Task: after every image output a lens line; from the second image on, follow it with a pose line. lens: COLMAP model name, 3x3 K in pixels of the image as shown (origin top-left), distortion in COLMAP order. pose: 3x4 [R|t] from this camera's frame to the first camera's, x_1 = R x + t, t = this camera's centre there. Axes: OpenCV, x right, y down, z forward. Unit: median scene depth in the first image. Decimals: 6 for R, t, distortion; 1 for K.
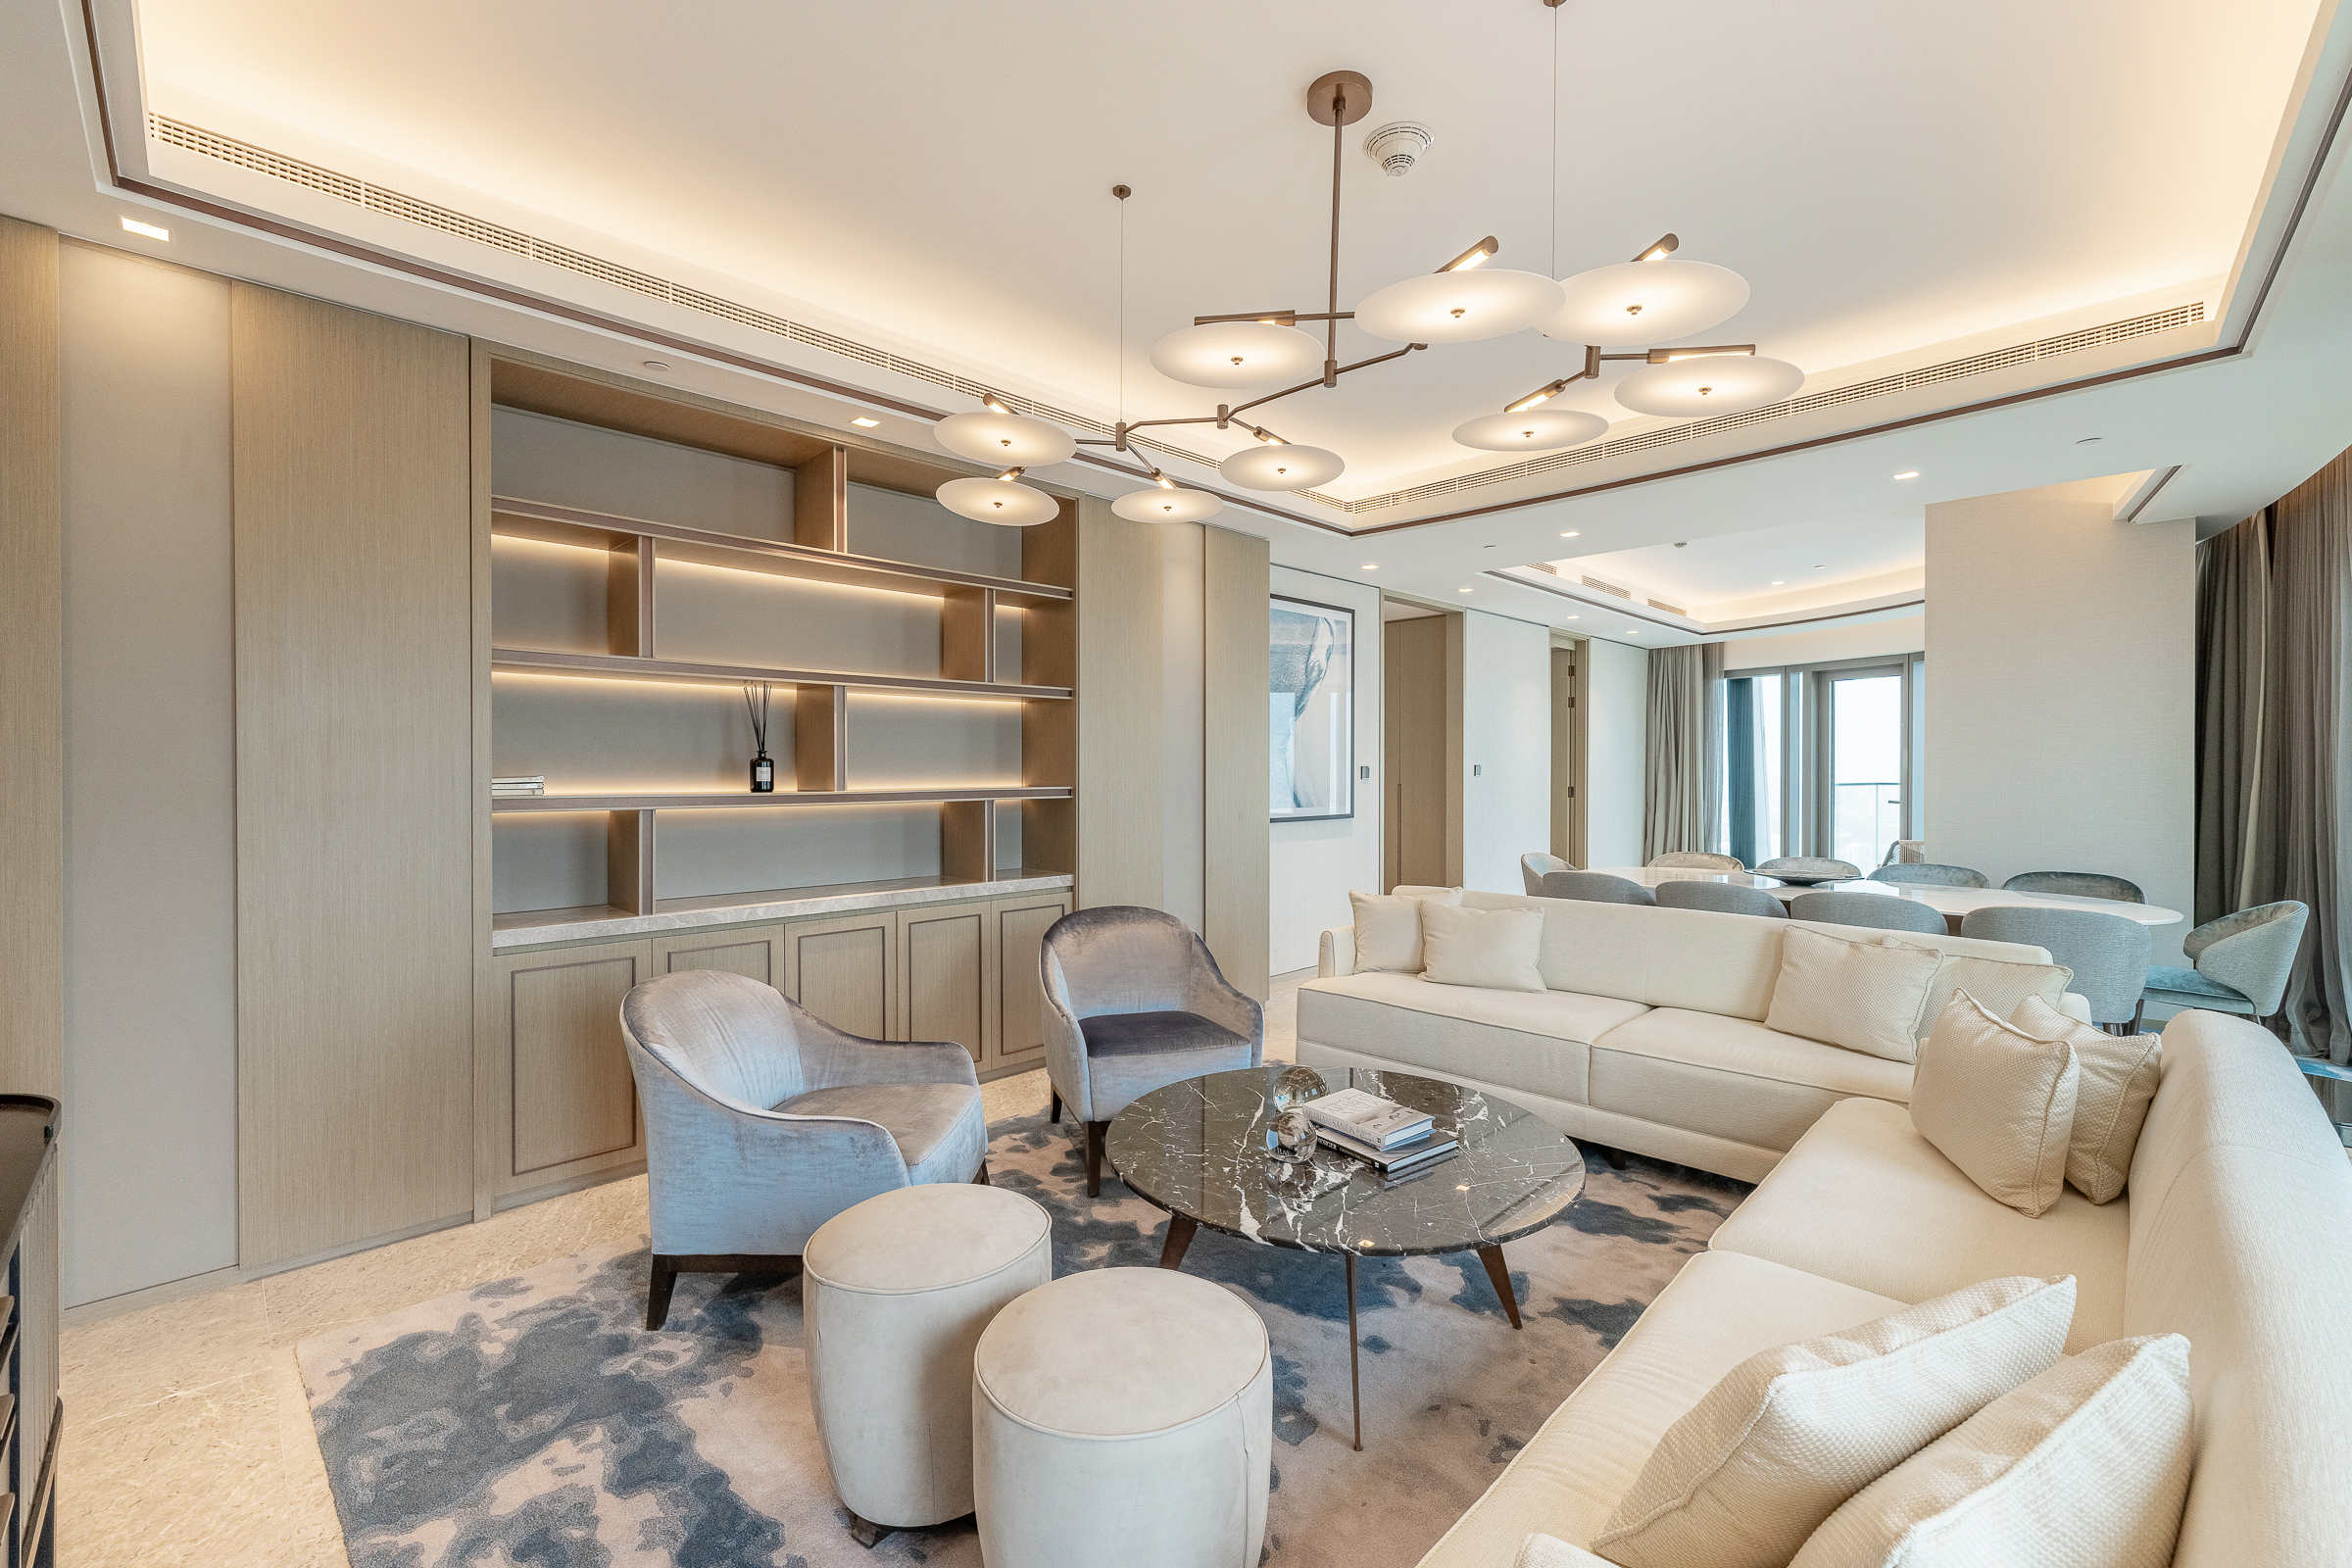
lens RADIAL K [[1001.9, 0, 1171.8], [0, 1001.9, 768.6], [0, 0, 1]] dist [0.001479, 0.000107]
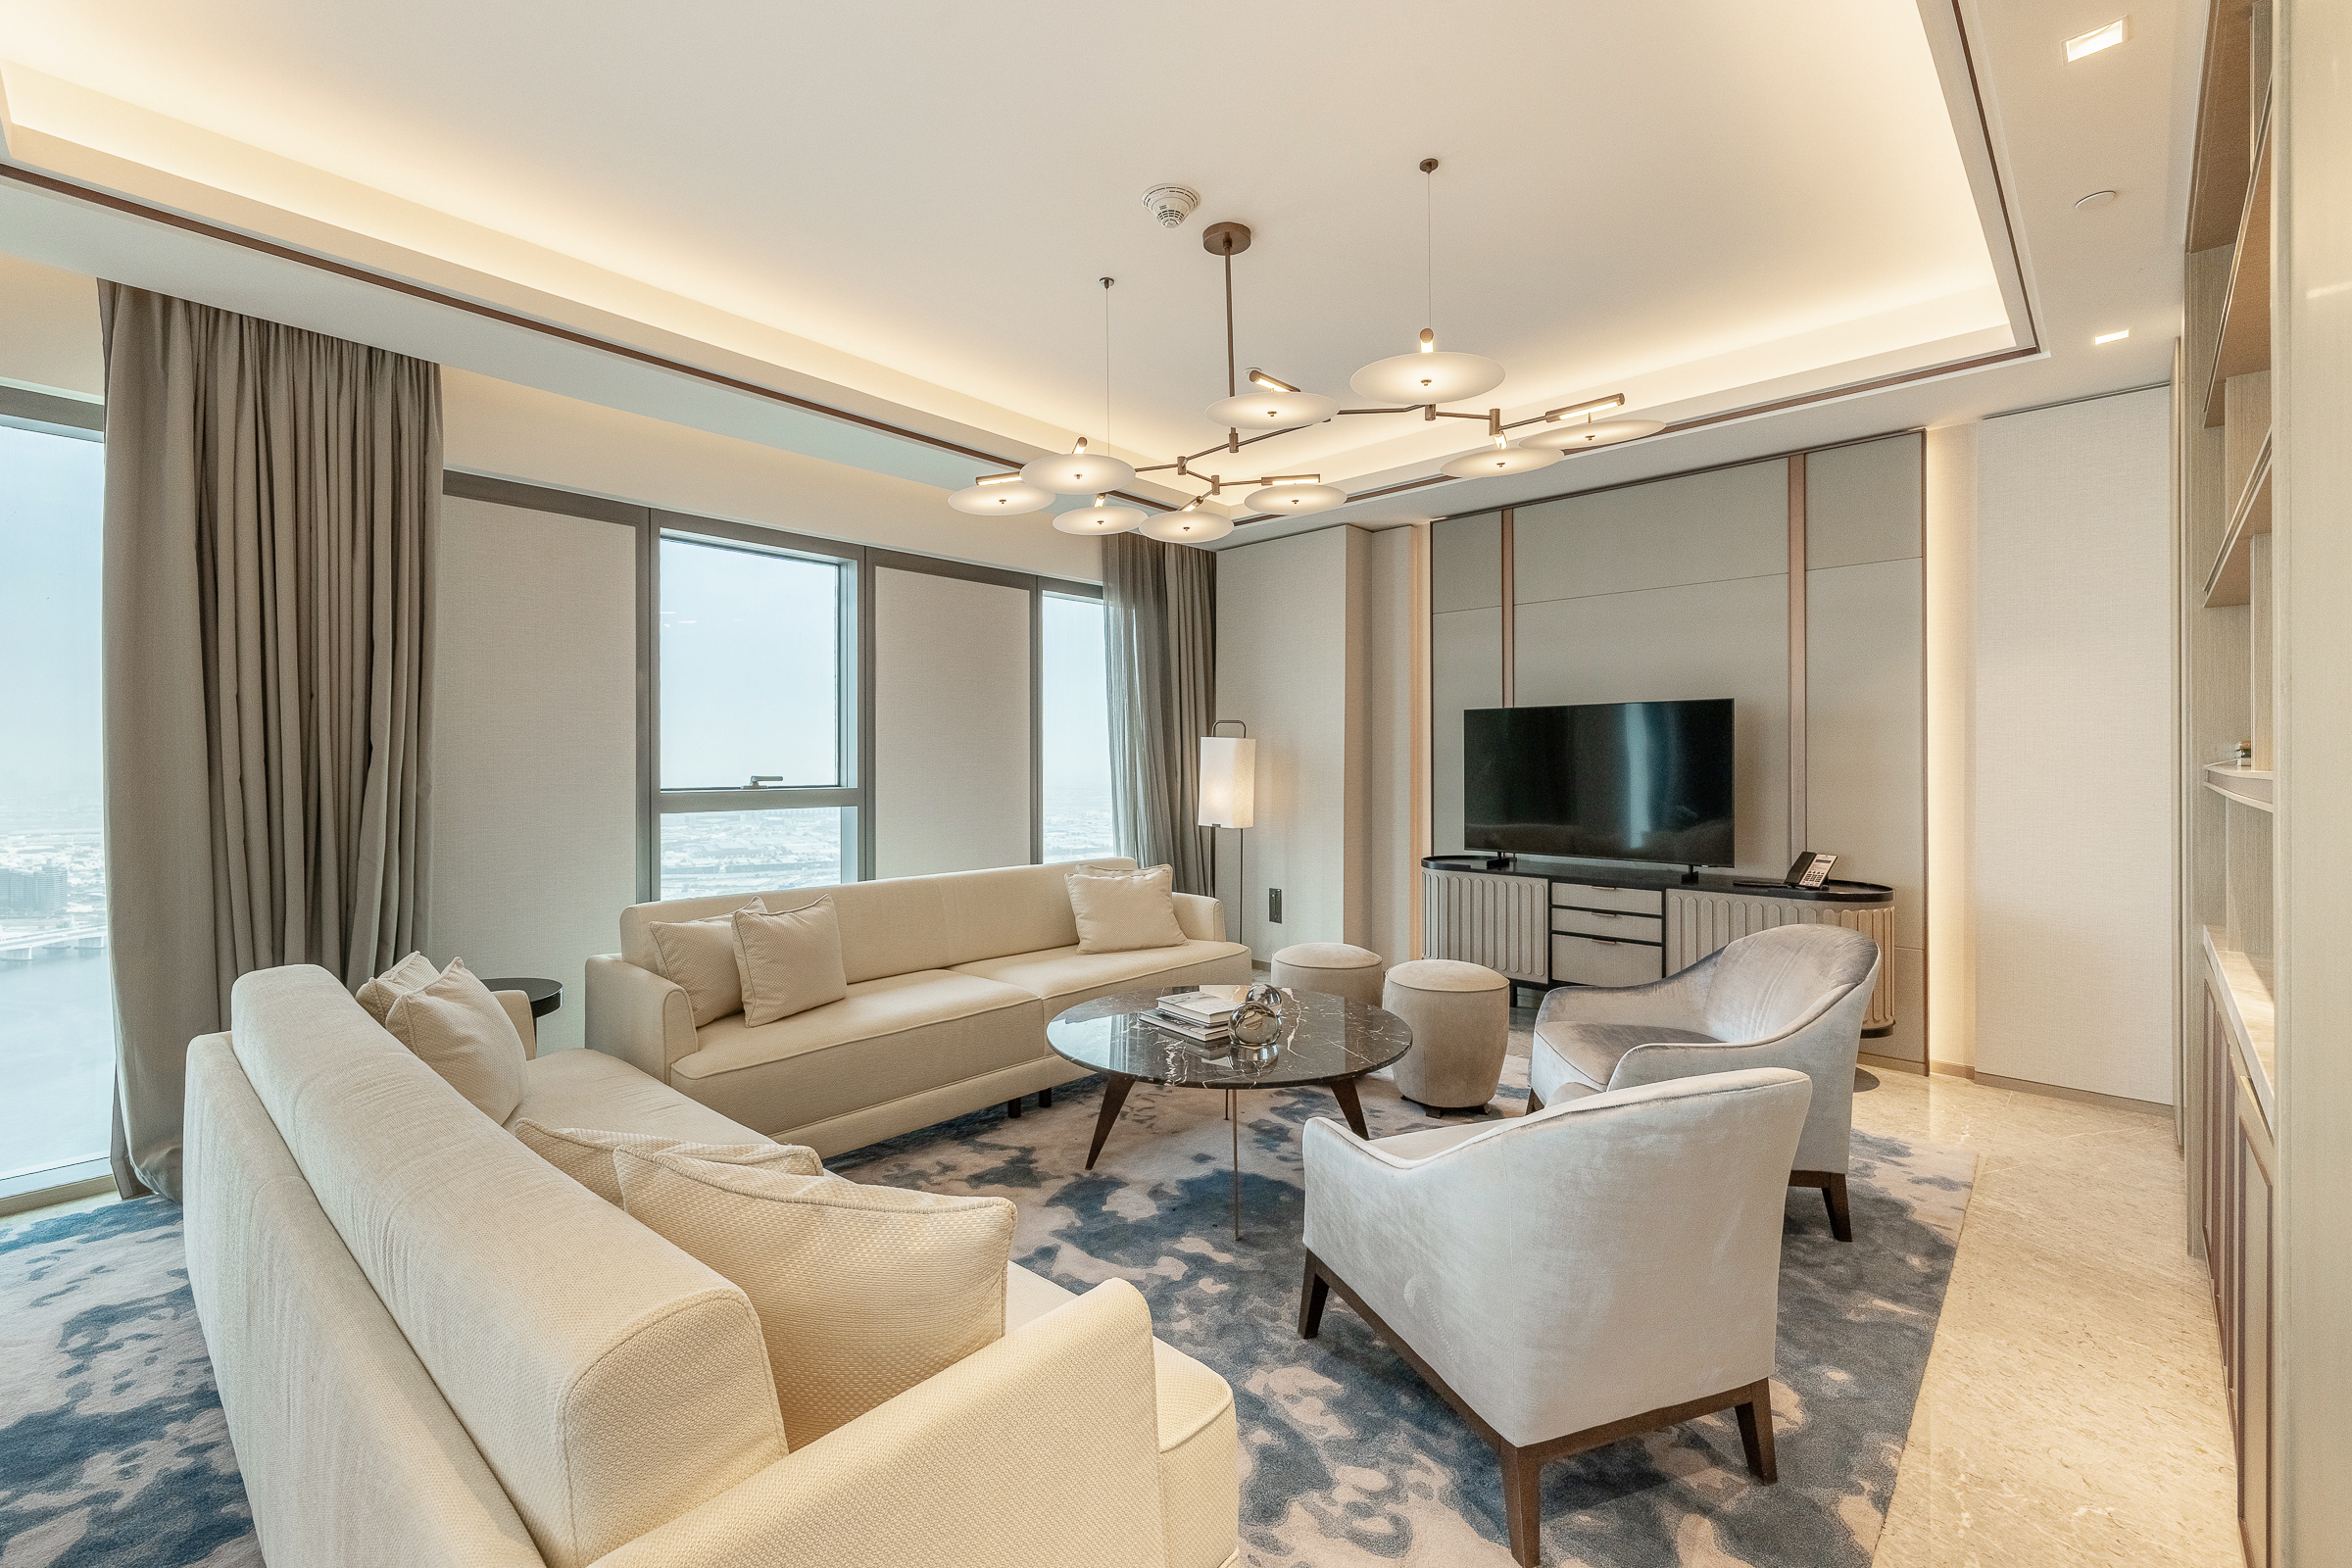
lens RADIAL K [[1001.9, 0, 1171.8], [0, 1001.9, 768.6], [0, 0, 1]] dist [0.001479, 0.000107]
pose [[-0.999719, 0.001462, -0.023647, 0.261754], [0.001297, 0.999975, 0.007022, 0.029477], [0.023657, 0.006990, -0.999696, 2.243555]]
